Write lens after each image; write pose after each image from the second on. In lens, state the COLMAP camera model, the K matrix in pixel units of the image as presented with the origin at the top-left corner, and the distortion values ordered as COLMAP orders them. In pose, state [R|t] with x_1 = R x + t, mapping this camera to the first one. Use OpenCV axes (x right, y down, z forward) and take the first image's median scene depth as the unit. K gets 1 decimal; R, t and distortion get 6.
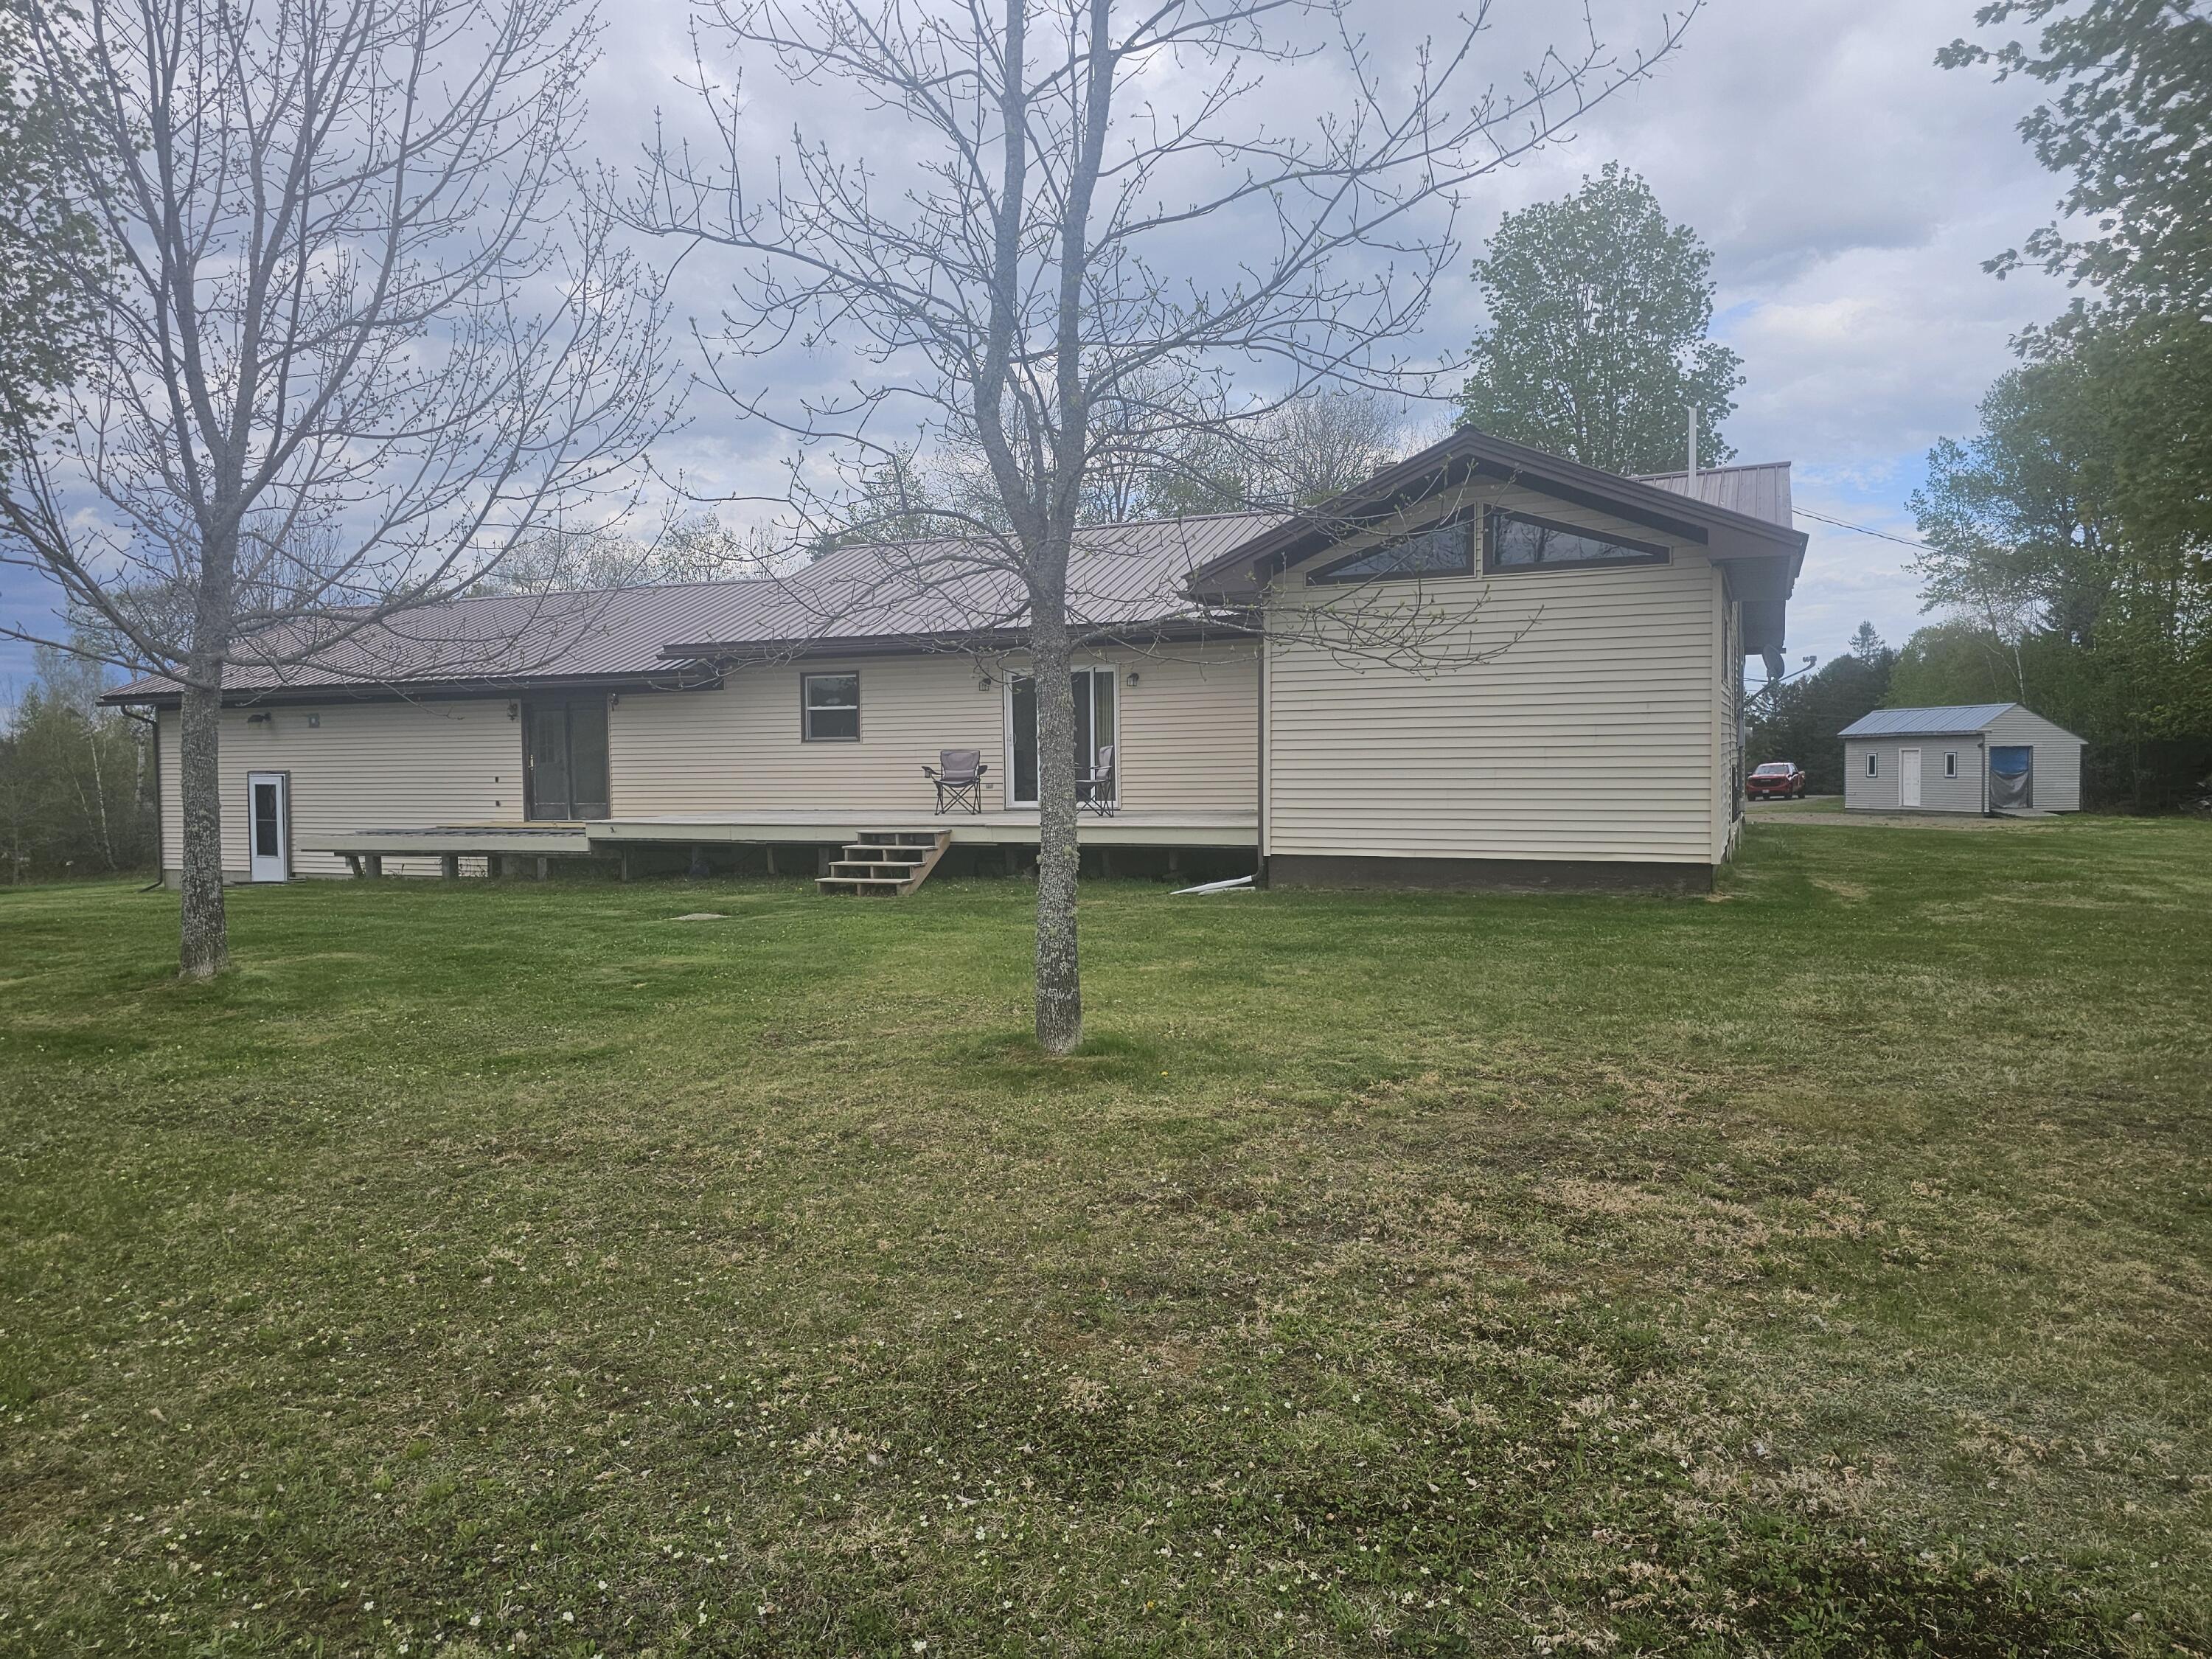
lens RADIAL K [[1339.3, 0, 1106.0], [0, 1339.3, 829.5], [0, 0, 1]] dist [0.053435, -0.000034]
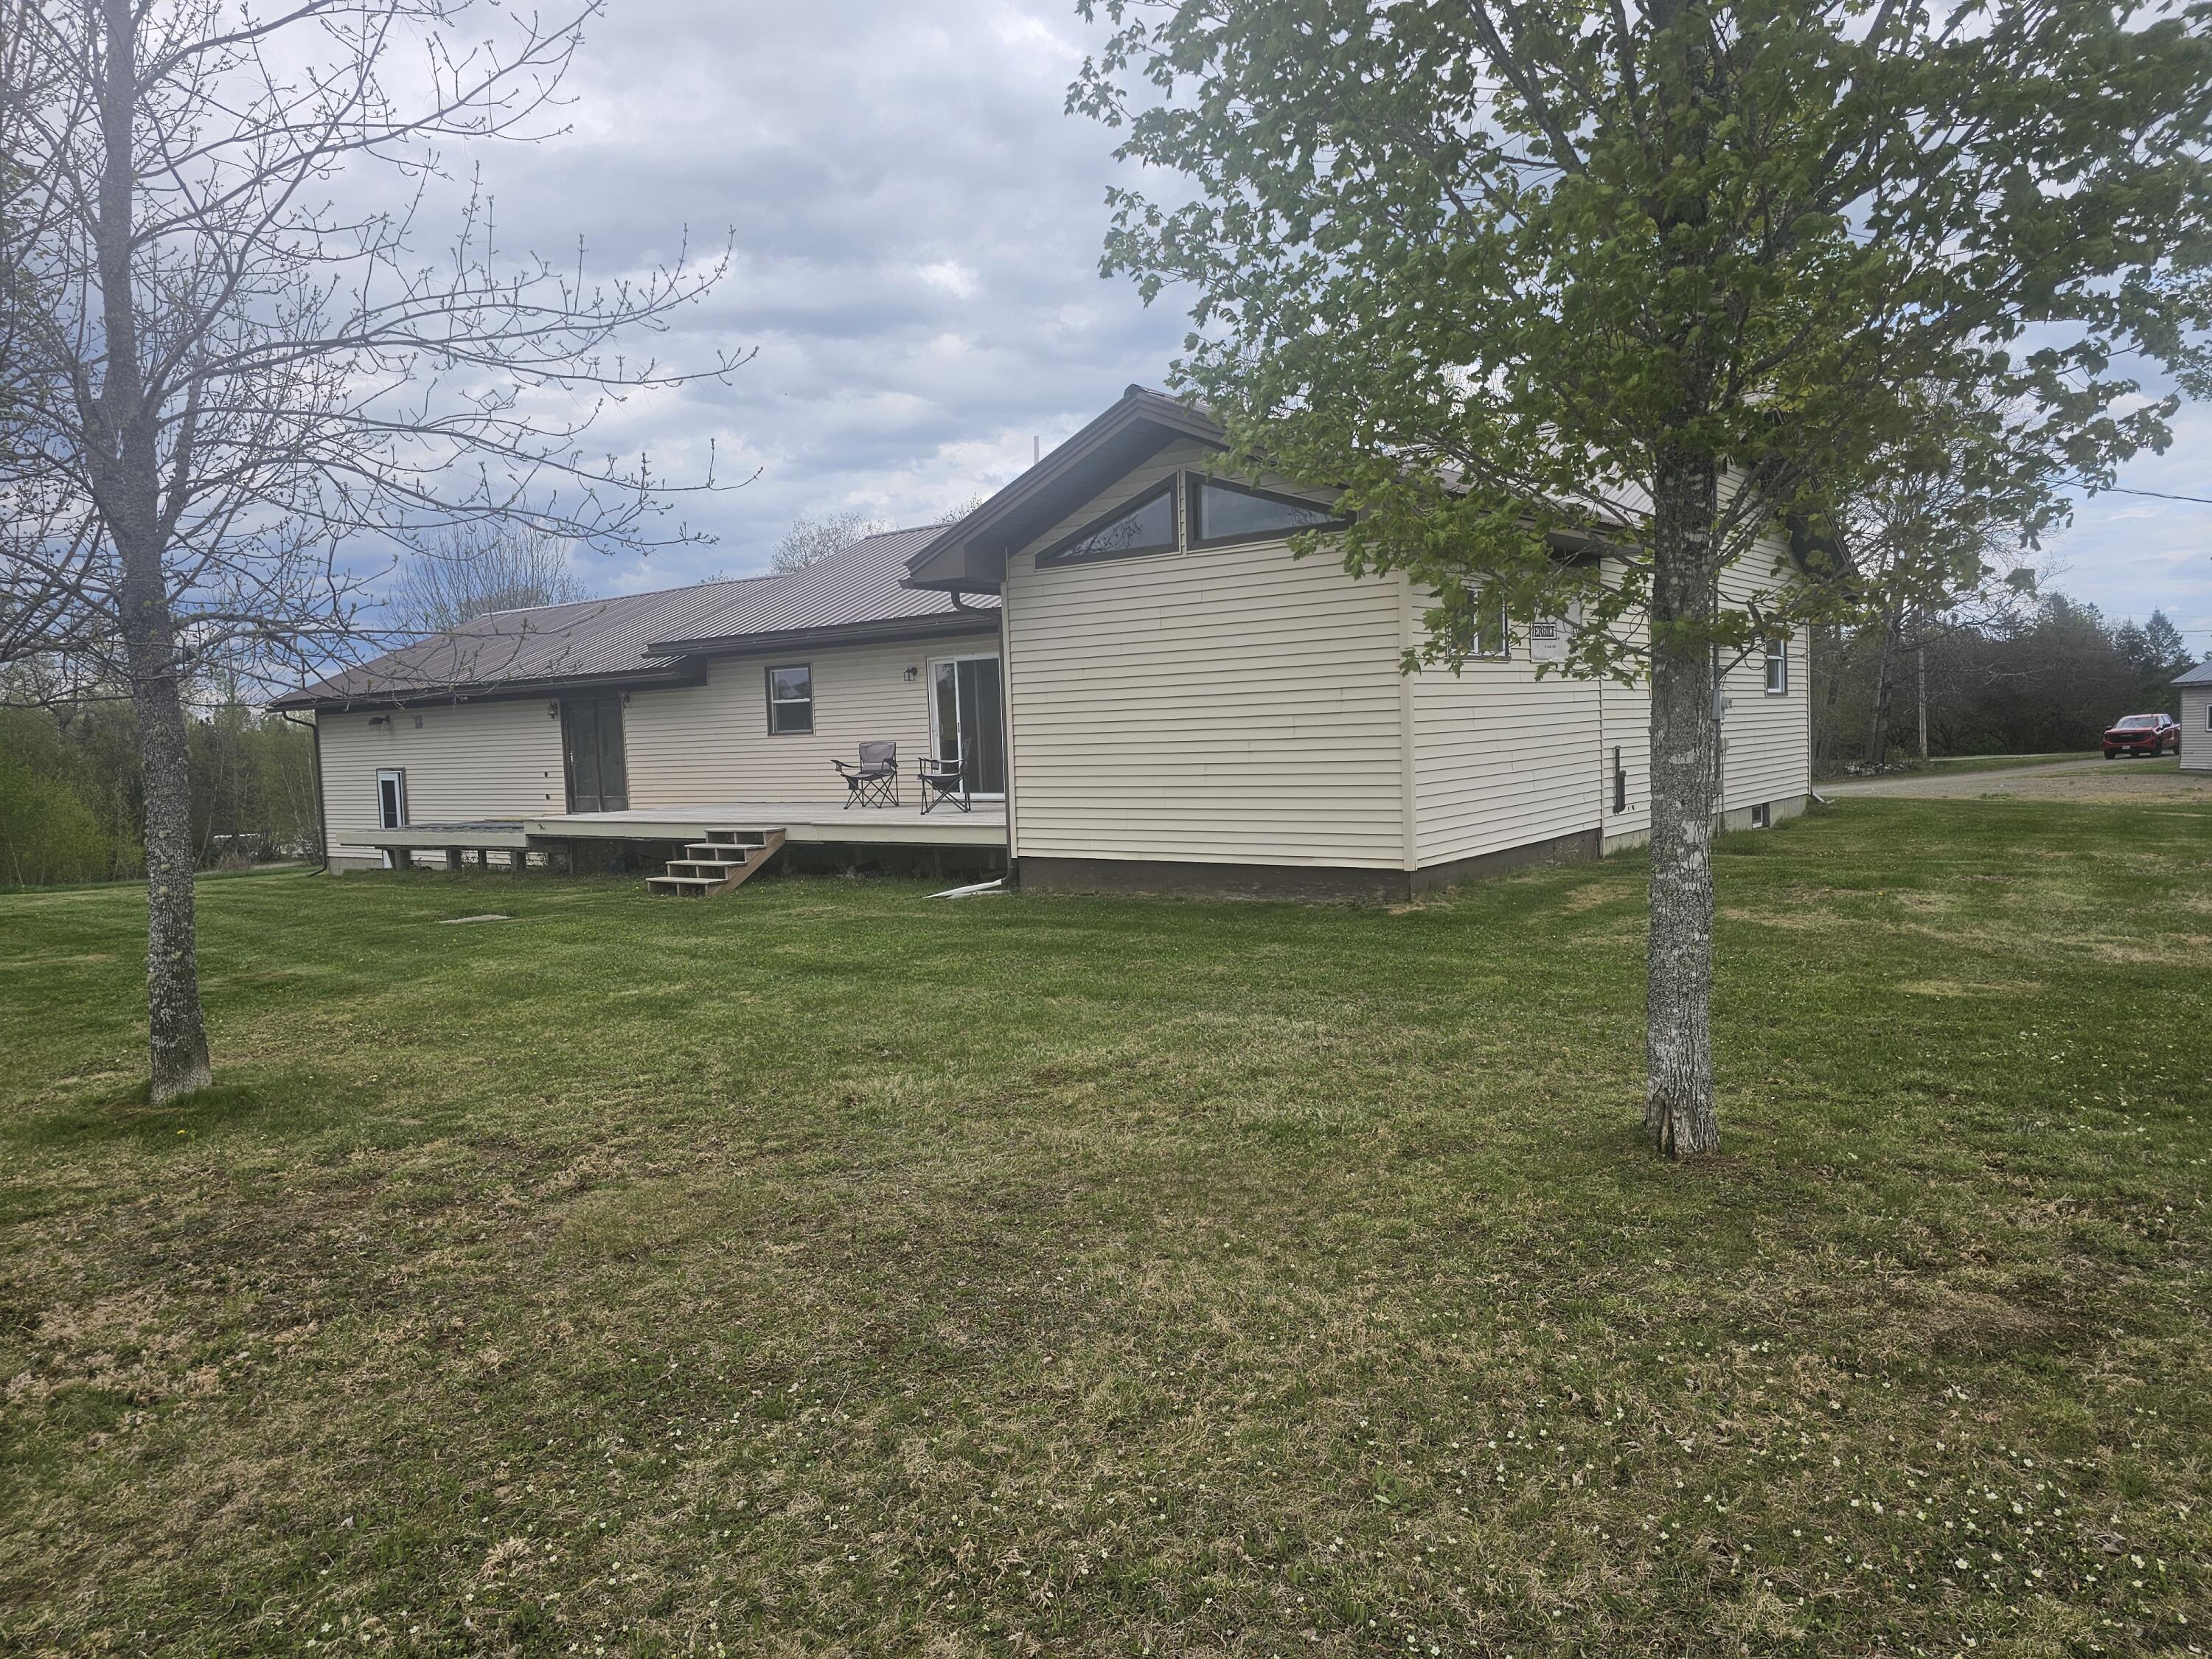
lens RADIAL K [[1339.3, 0, 1106.0], [0, 1339.3, 829.5], [0, 0, 1]] dist [0.053435, -0.000034]
pose [[0.983100, -0.008427, -0.182876, 0.212621], [0.011982, 0.999760, 0.018343, -0.009952], [0.182678, -0.020224, 0.982965, 0.050881]]
